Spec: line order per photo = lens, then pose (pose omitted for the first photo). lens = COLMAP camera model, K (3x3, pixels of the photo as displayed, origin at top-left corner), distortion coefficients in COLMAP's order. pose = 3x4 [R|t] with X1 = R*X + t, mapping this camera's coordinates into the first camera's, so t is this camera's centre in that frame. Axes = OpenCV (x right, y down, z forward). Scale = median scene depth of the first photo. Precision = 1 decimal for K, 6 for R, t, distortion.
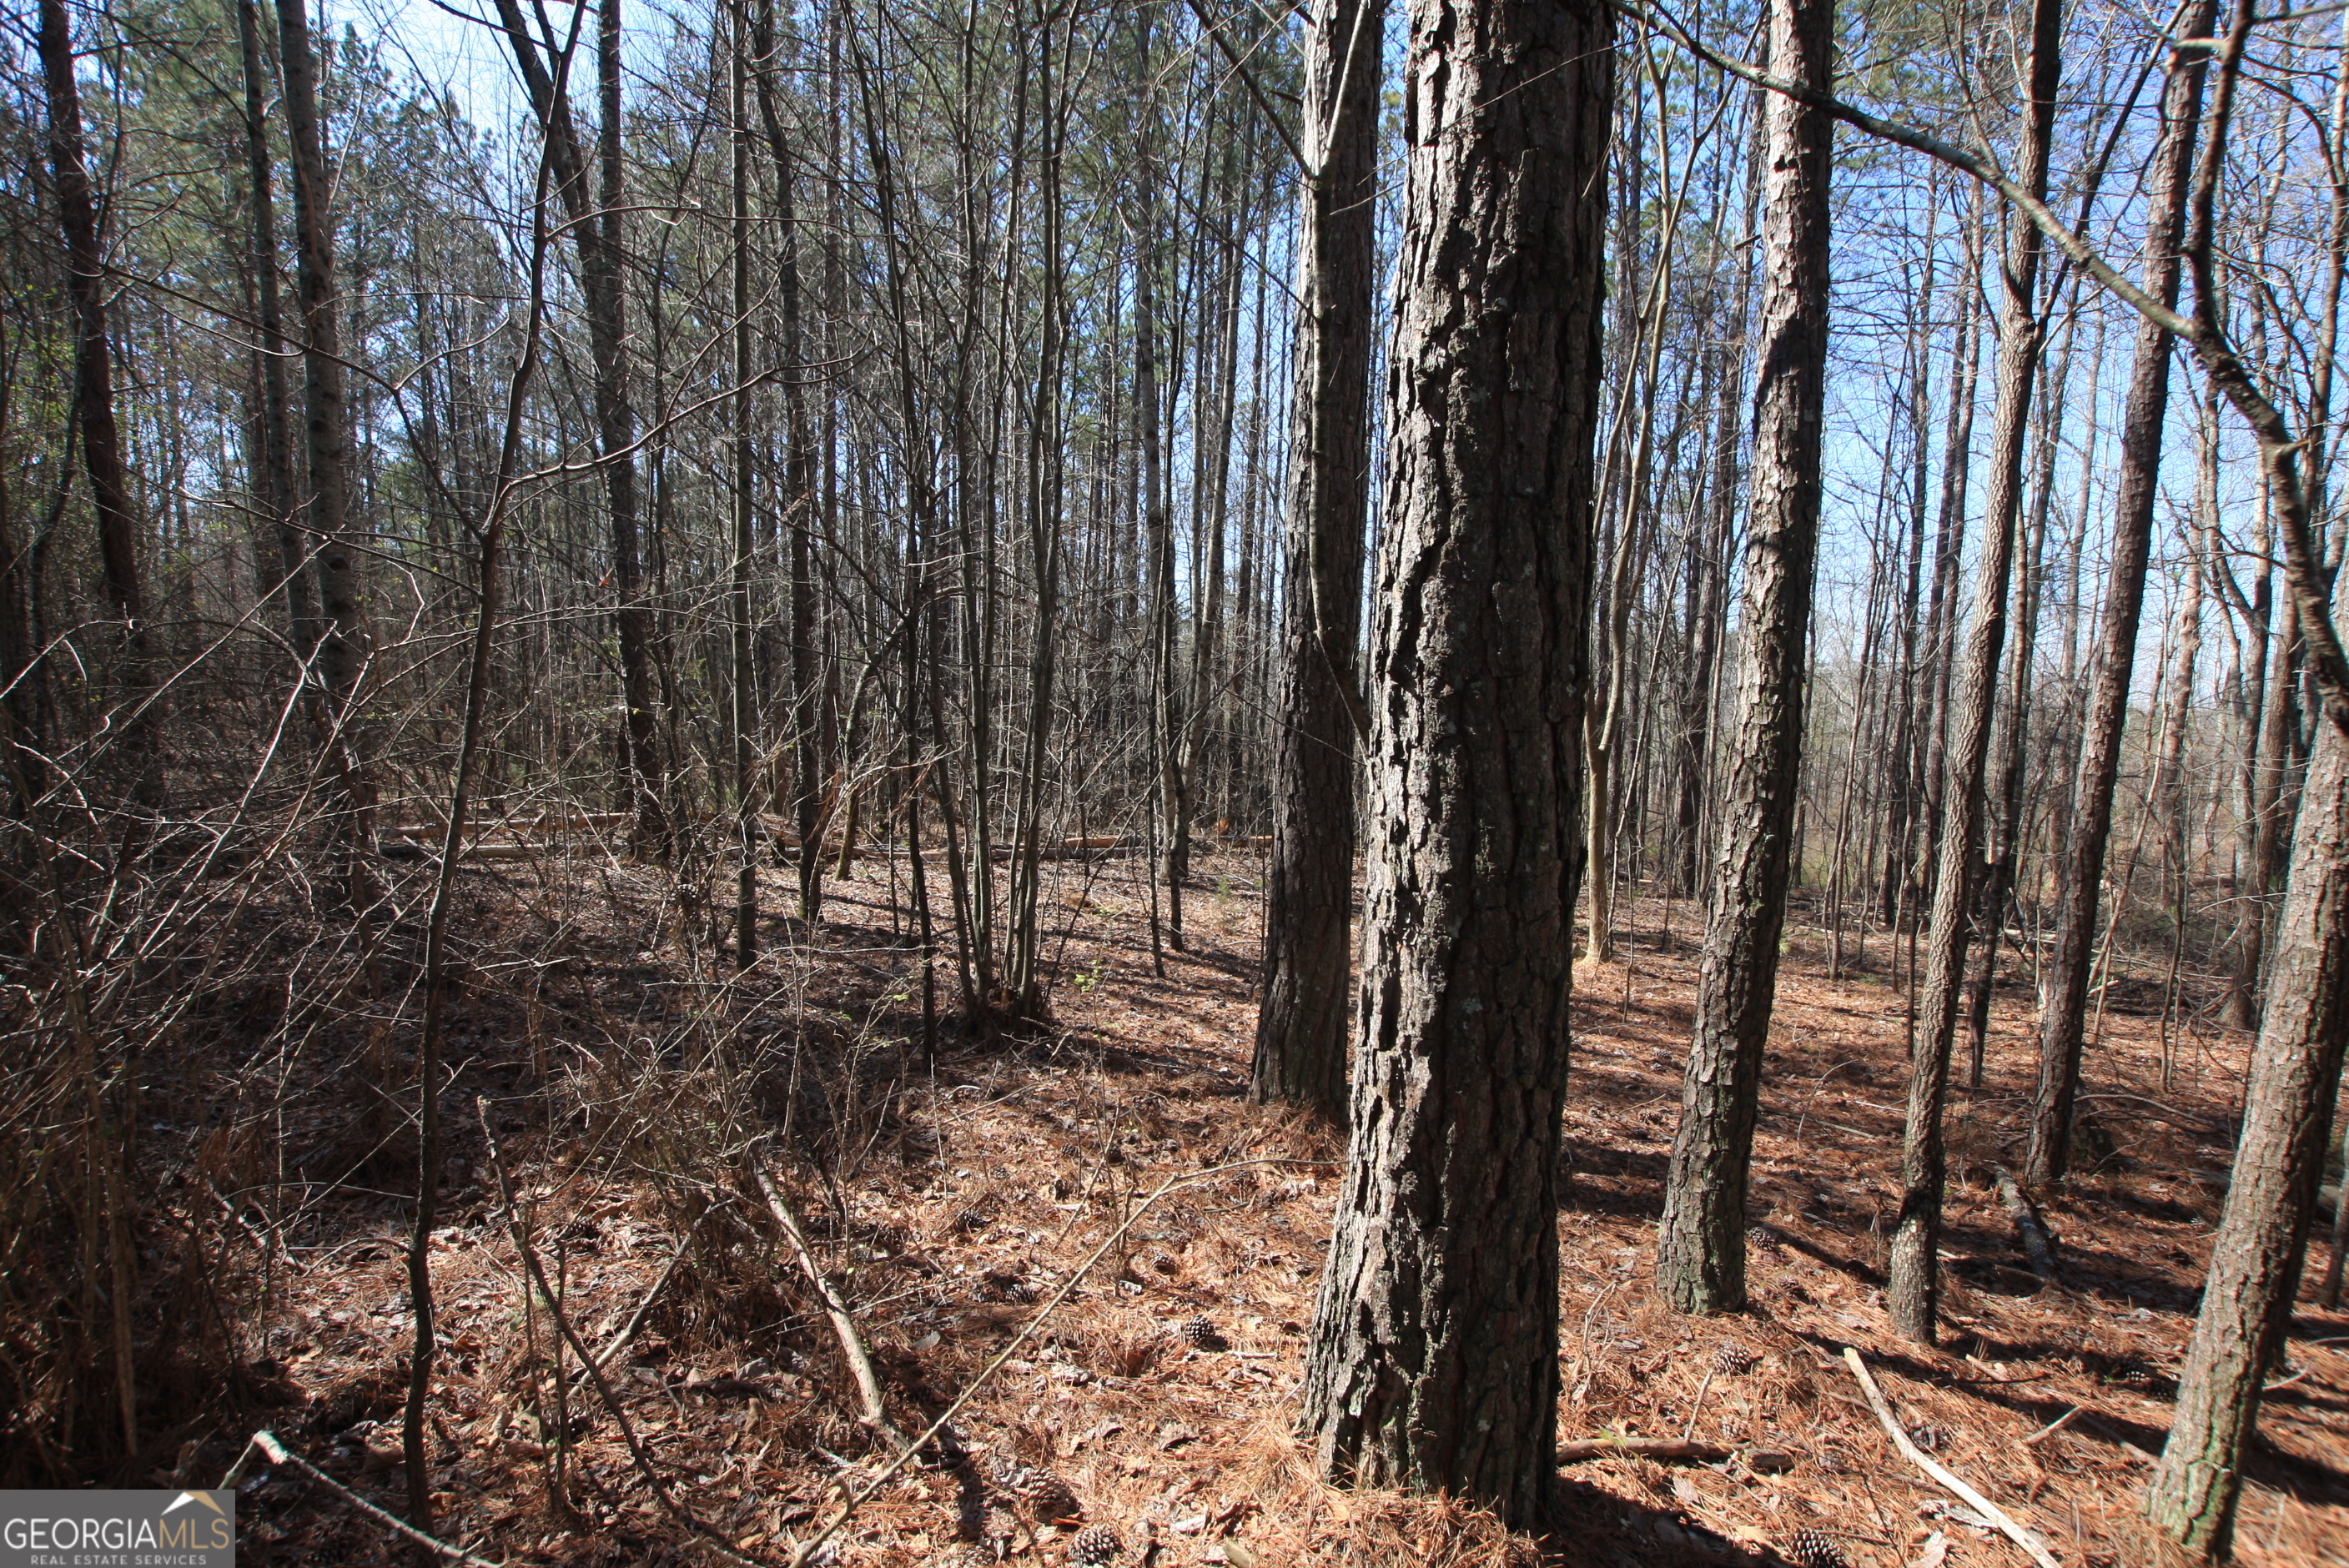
lens RADIAL K [[1112.6, 0, 1173.8], [0, 1112.6, 785.4], [0, 0, 1]] dist [0.000776, 0.000518]
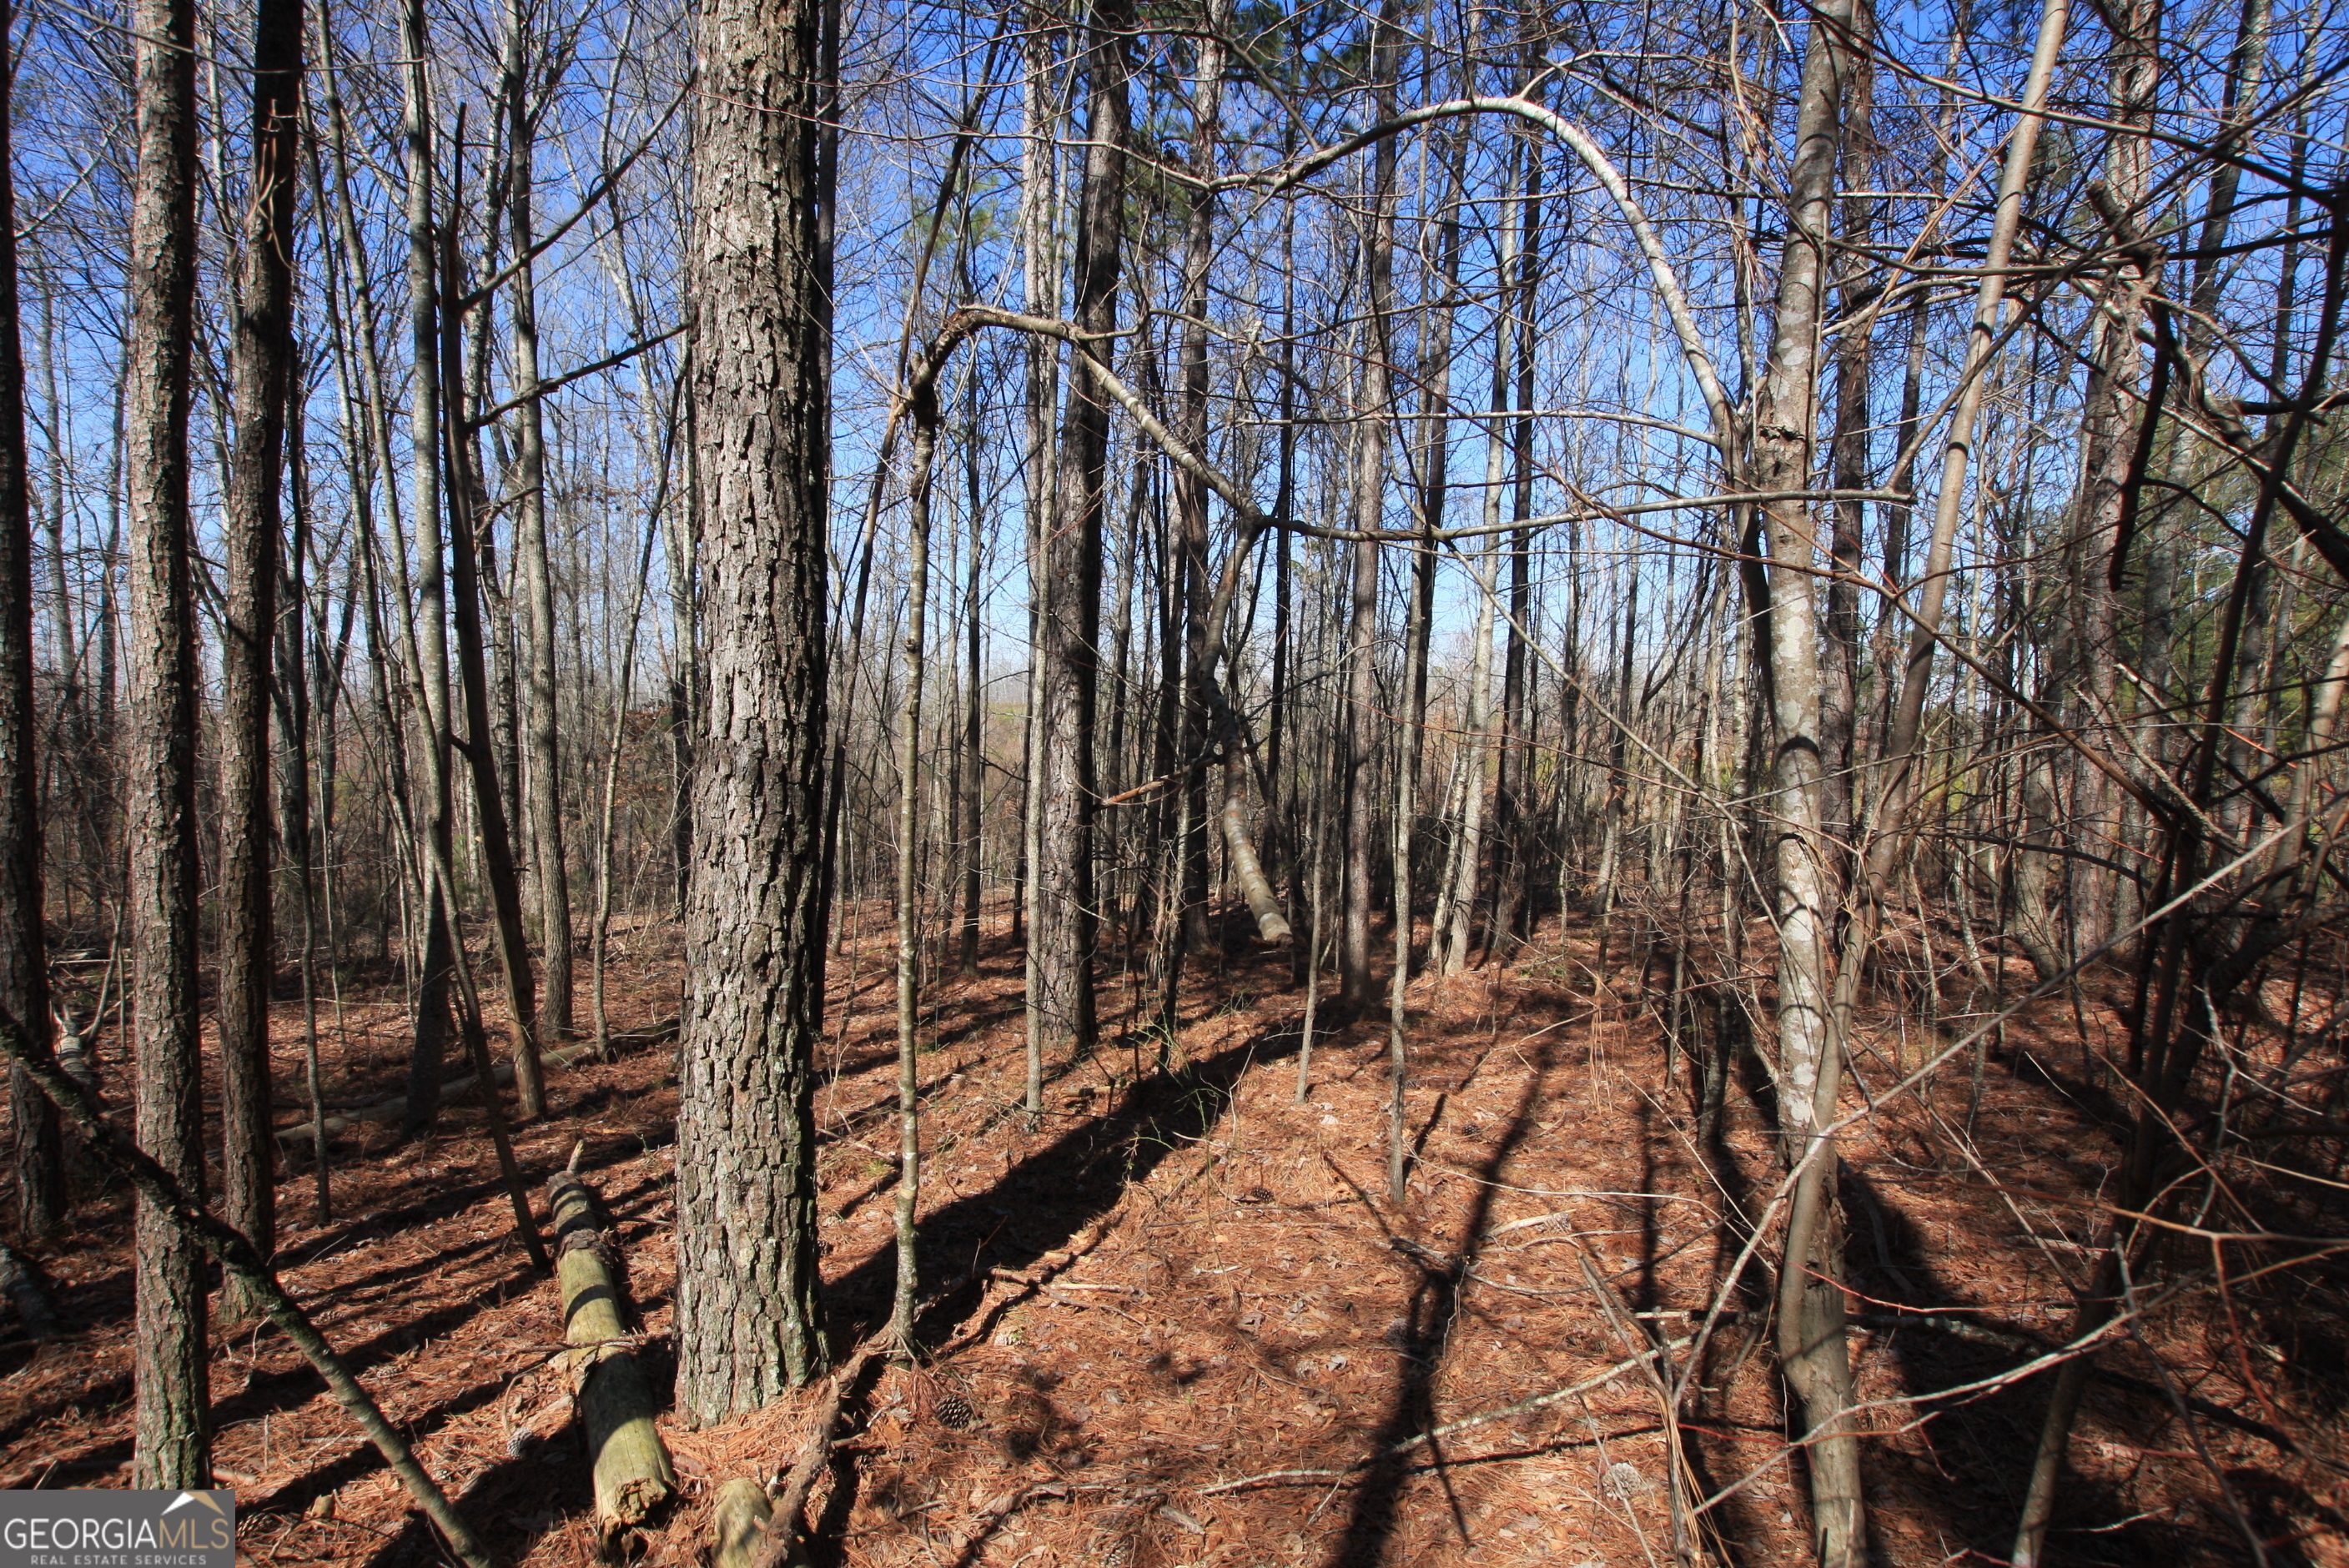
lens RADIAL K [[1109.2, 0, 1172.3], [0, 1109.2, 794.8], [0, 0, 1]] dist [-0.003437, -0.000716]
pose [[0.181920, -0.080159, 0.980041, 0.149068], [0.073934, 0.994966, 0.067656, 0.018539], [-0.980530, 0.060150, 0.186931, -0.131093]]
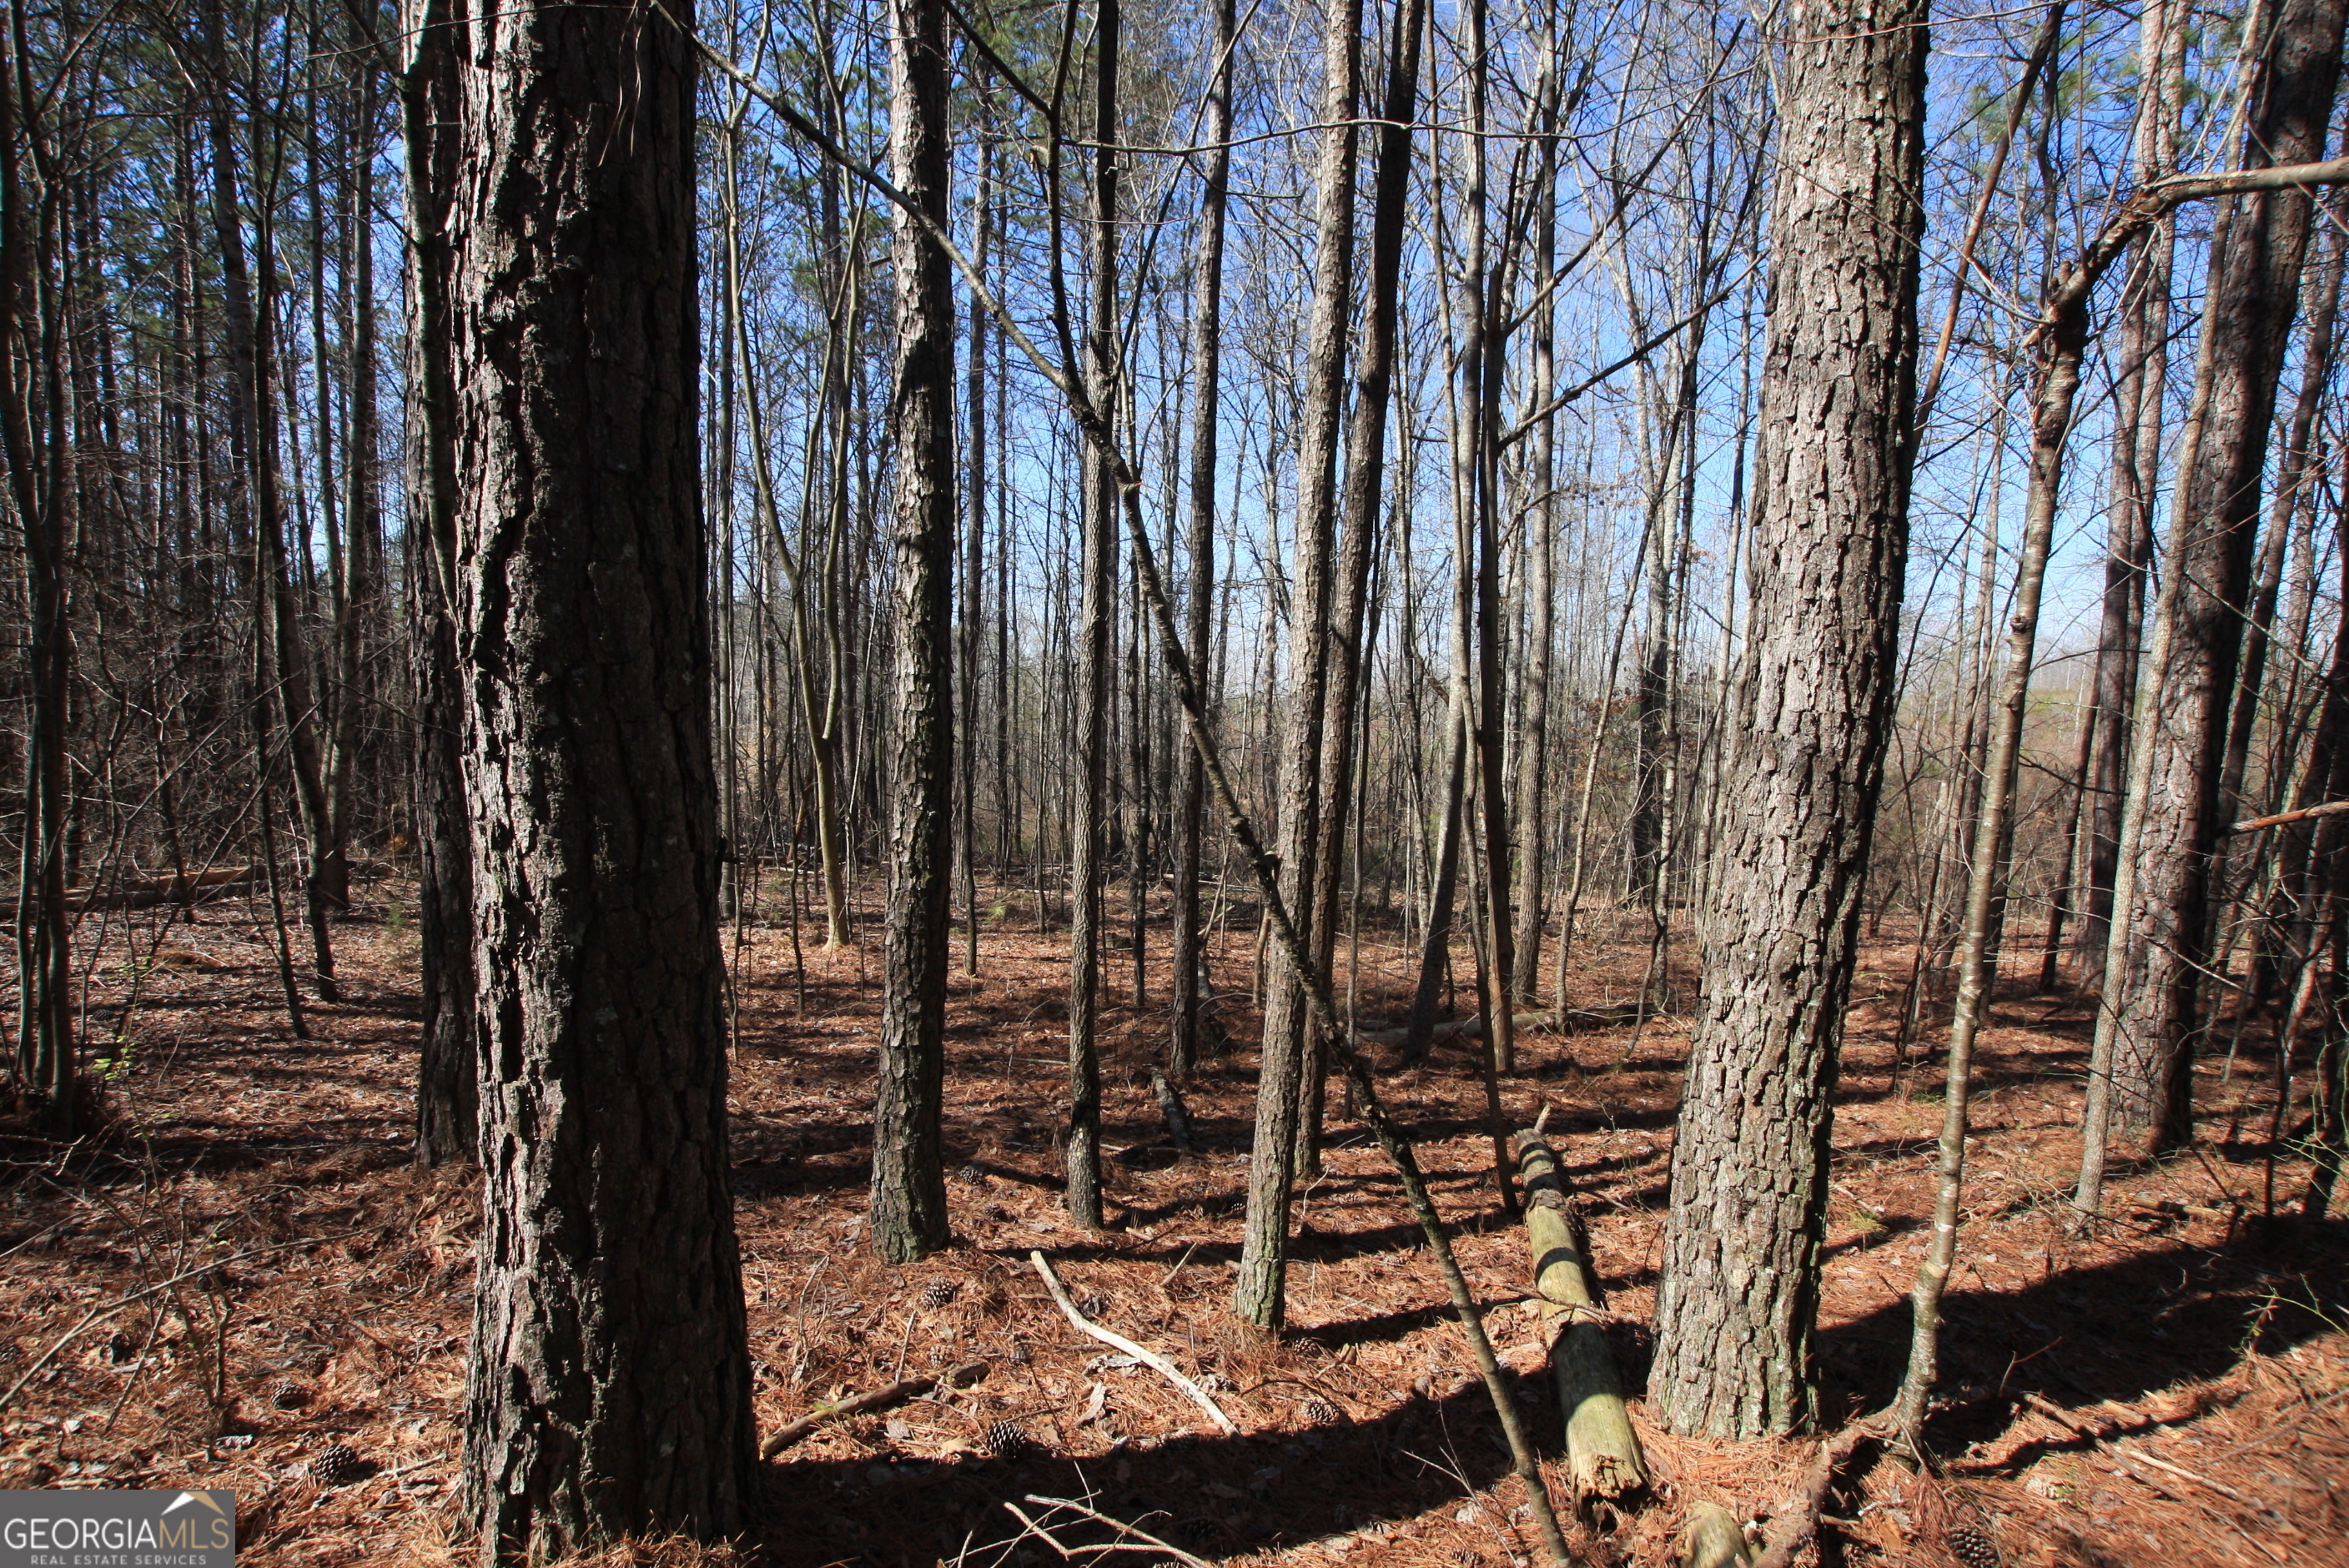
lens RADIAL K [[1107.3, 0, 1174.5], [0, 1107.3, 784.0], [0, 0, 1]] dist [-0.000353, 0.000050]
pose [[0.816728, -0.052074, 0.574668, 0.103539], [0.048379, 0.998593, 0.021732, 0.005046], [-0.574990, 0.010053, 0.818098, -0.029013]]
